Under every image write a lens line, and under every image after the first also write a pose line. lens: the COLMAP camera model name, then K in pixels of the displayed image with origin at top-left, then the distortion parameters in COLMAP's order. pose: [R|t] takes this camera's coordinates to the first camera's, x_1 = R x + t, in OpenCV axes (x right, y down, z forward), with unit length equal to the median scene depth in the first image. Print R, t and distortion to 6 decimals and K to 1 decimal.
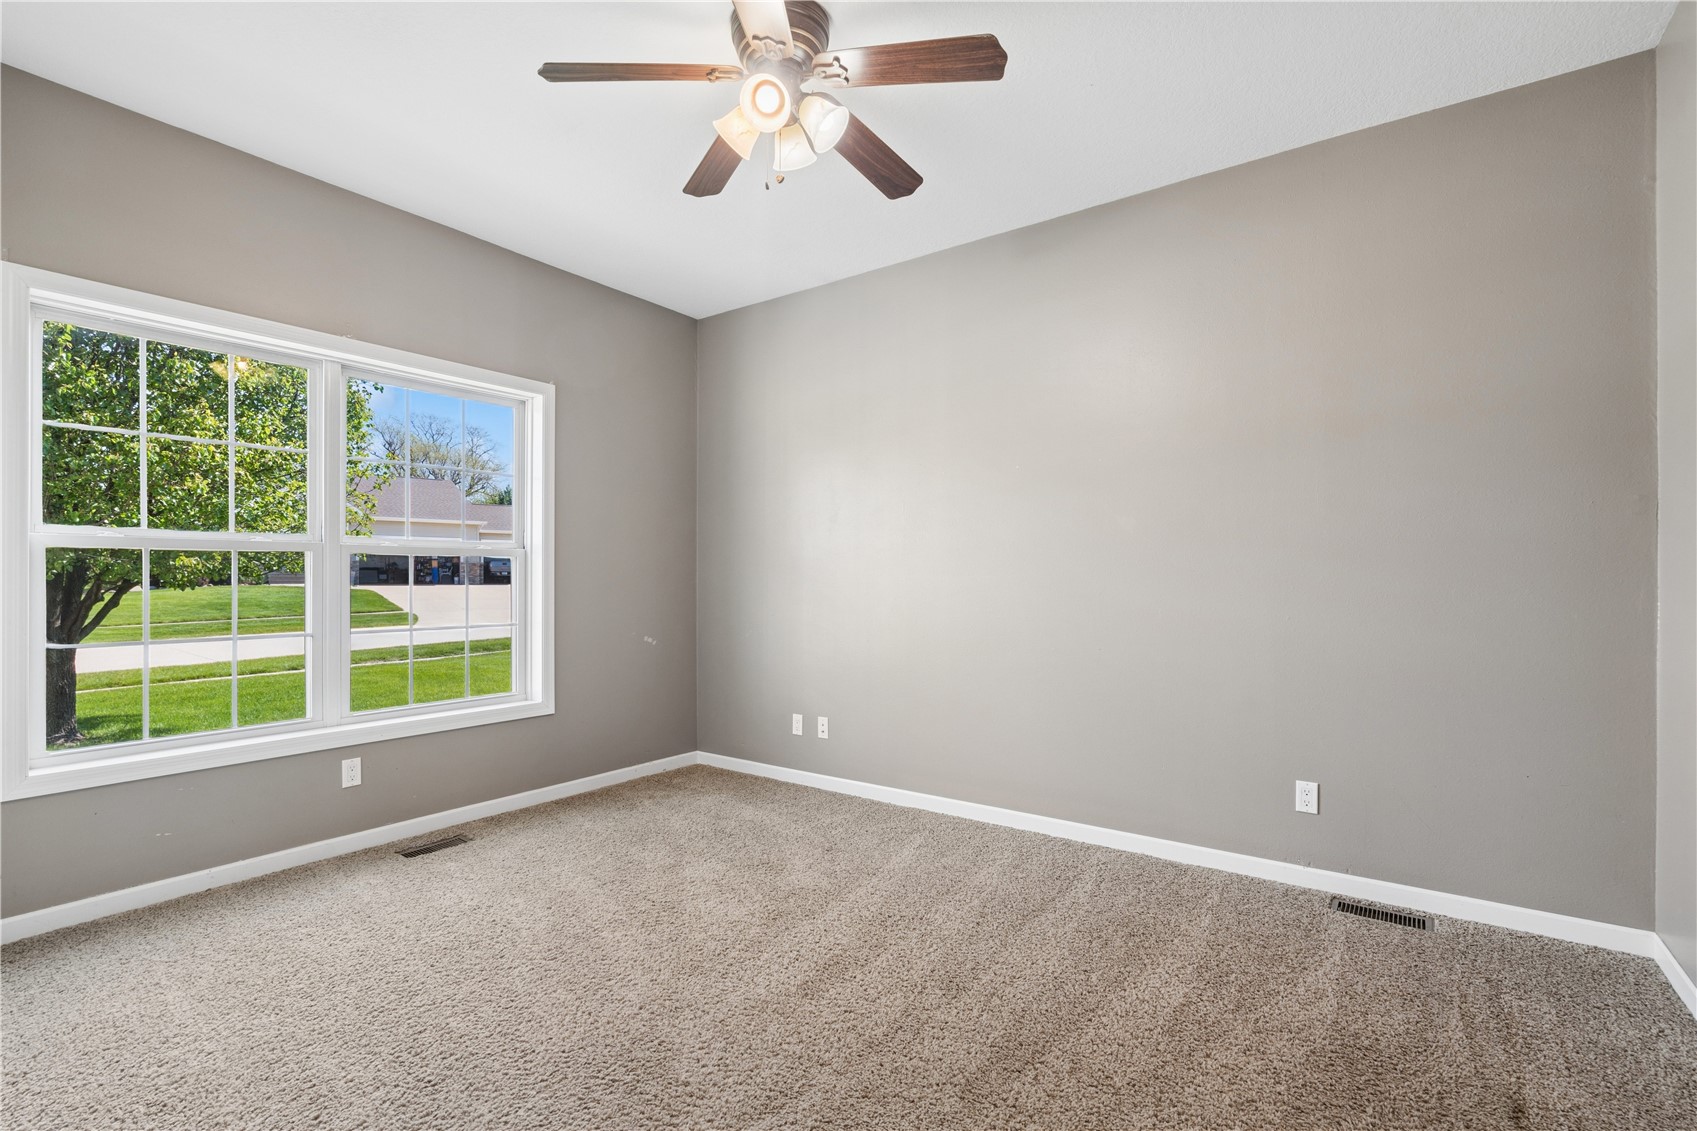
lens RADIAL K [[767.2, 0, 839.5], [0, 767.2, 573.9], [0, 0, 1]] dist [-0.000664, 0.000367]
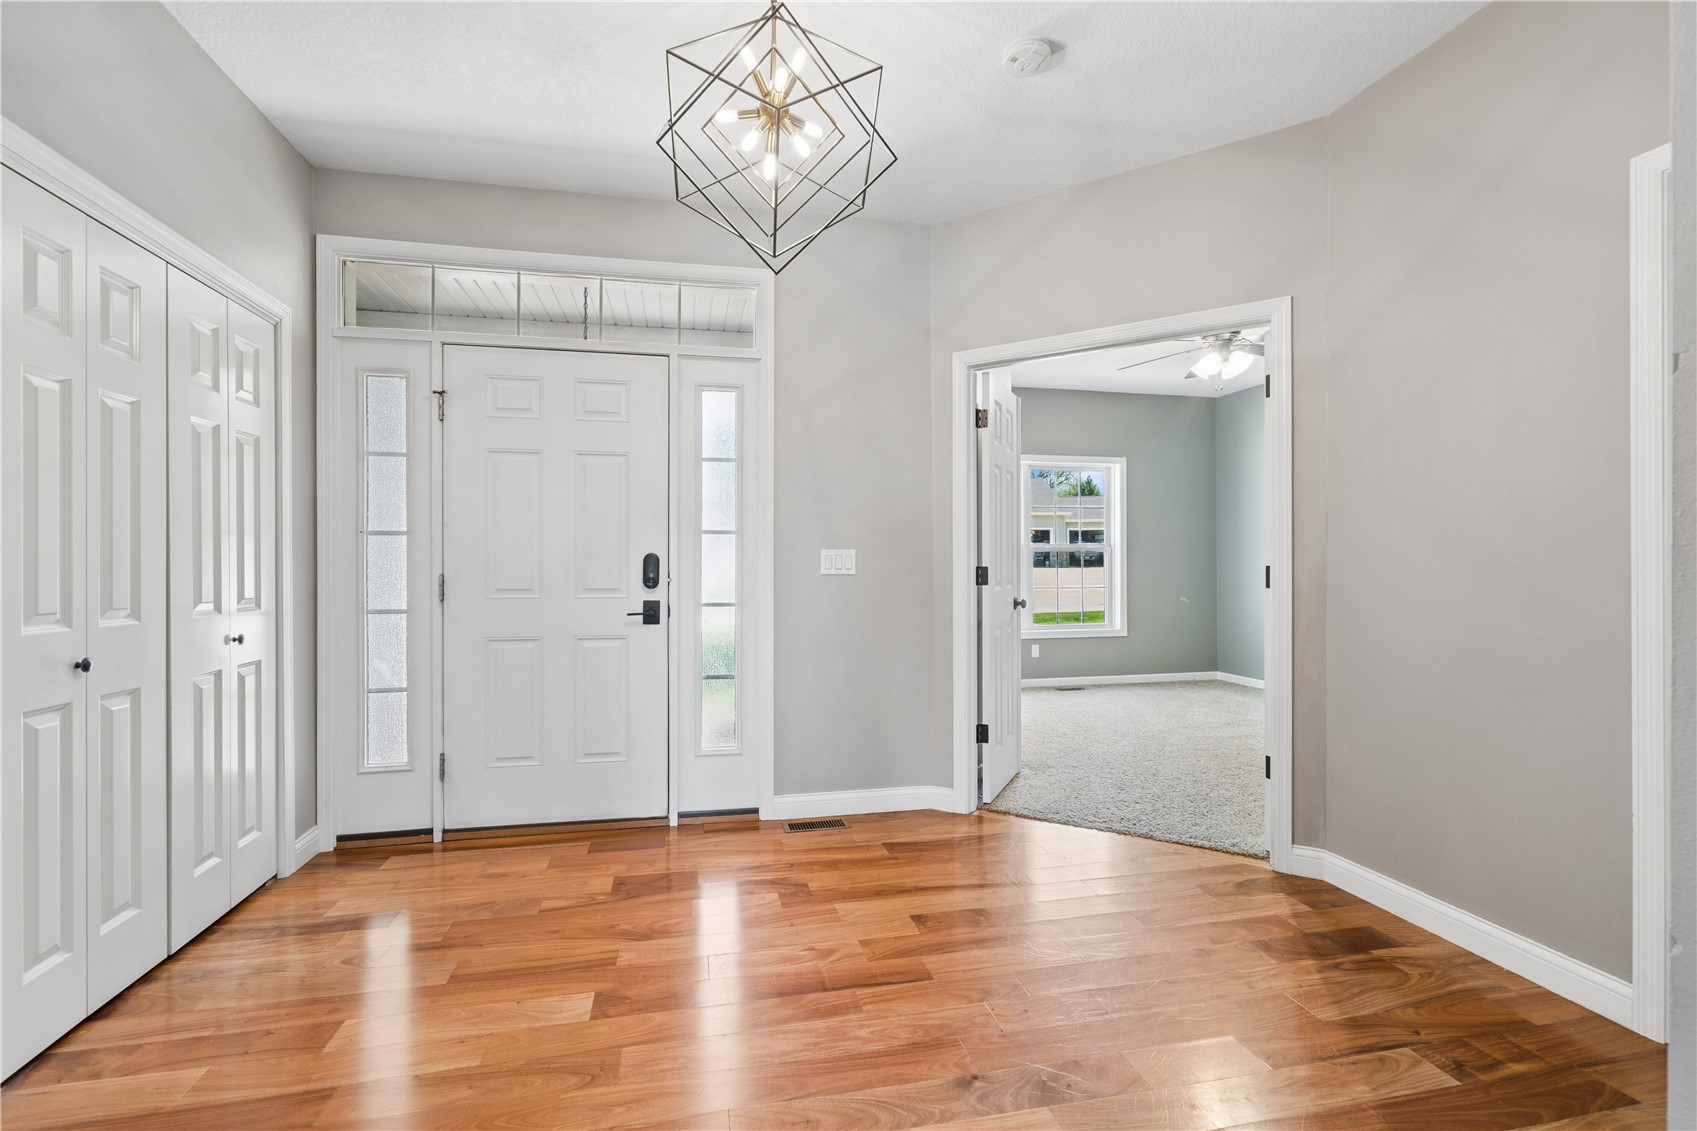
lens RADIAL K [[780.0, 0, 845.1], [0, 780.0, 552.1], [0, 0, 1]] dist [-0.007772, 0.000210]
pose [[0.758399, -0.009276, -0.651724, 0.554539], [0.004786, 0.999951, -0.008662, -0.012384], [0.651773, 0.003450, 0.758407, -1.422772]]
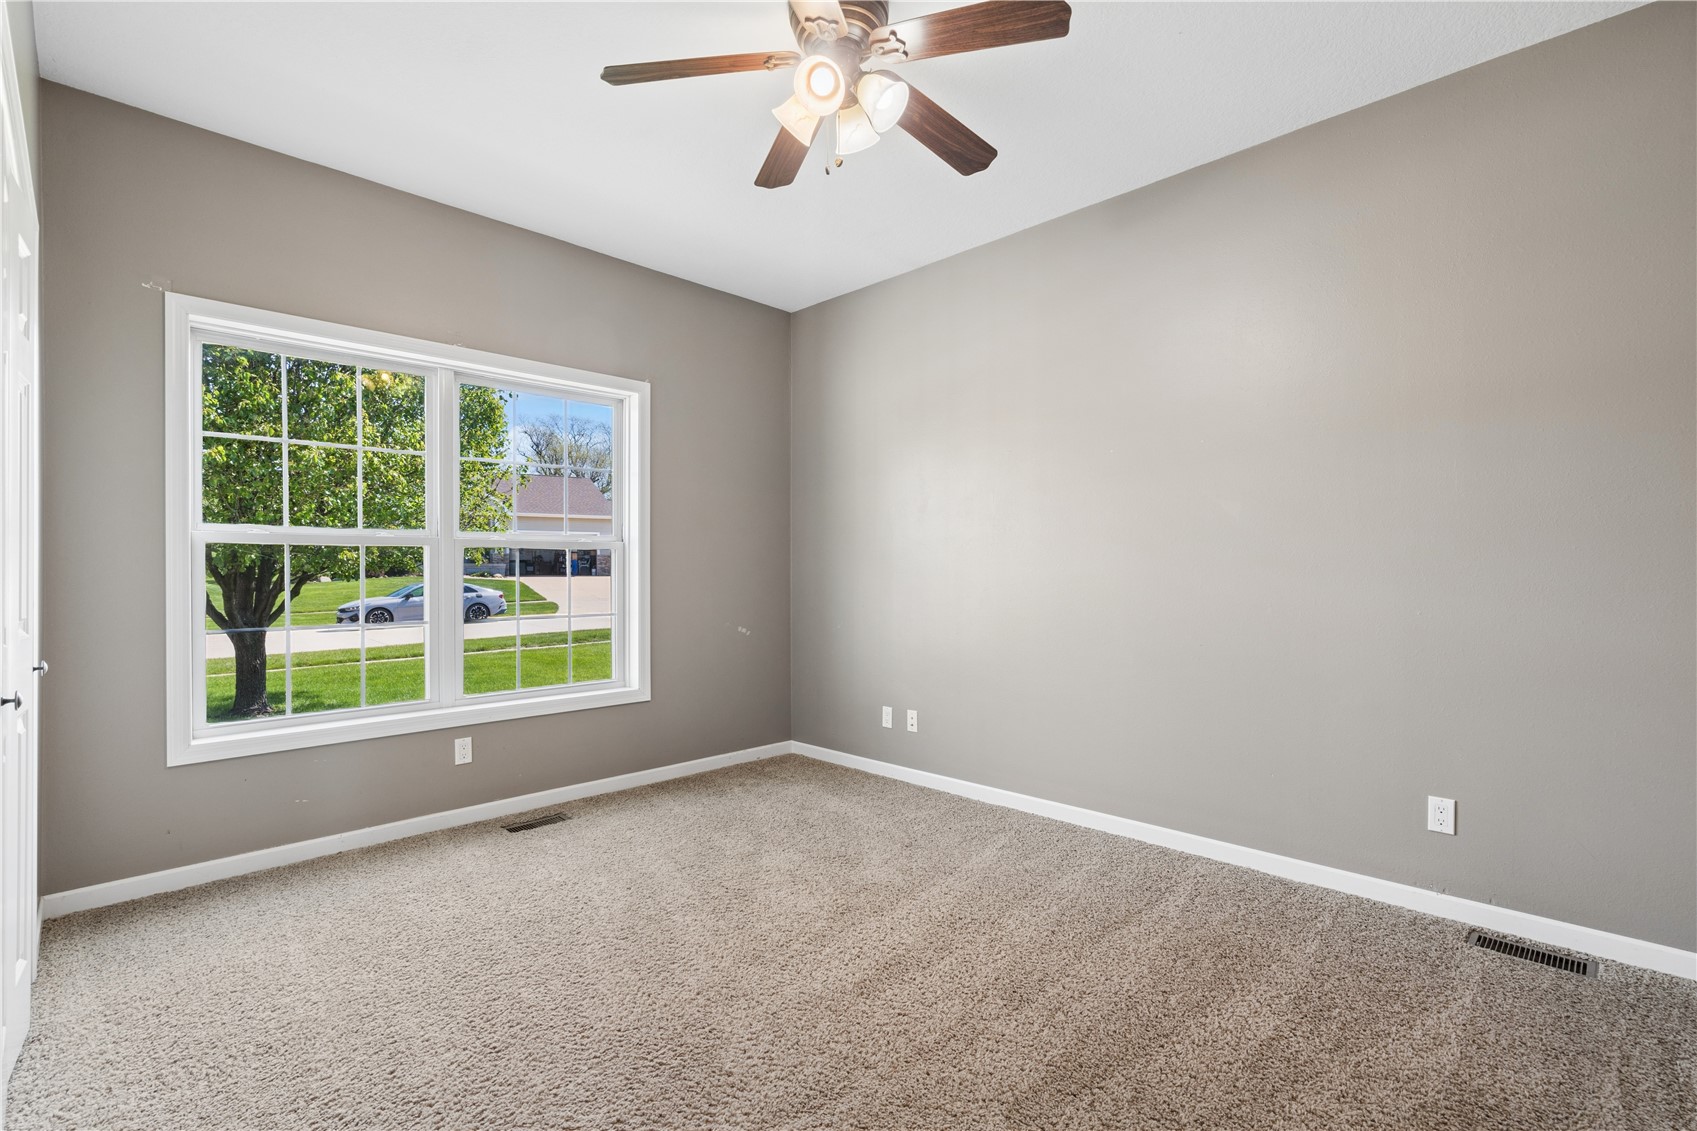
lens RADIAL K [[766.2, 0, 843.8], [0, 766.2, 571.1], [0, 0, 1]] dist [-0.002047, 0.000553]
pose [[0.988476, -0.001810, -0.151365, 0.072225], [0.003032, 0.999965, 0.007843, -0.000061], [0.151346, -0.008212, 0.988447, 0.027488]]
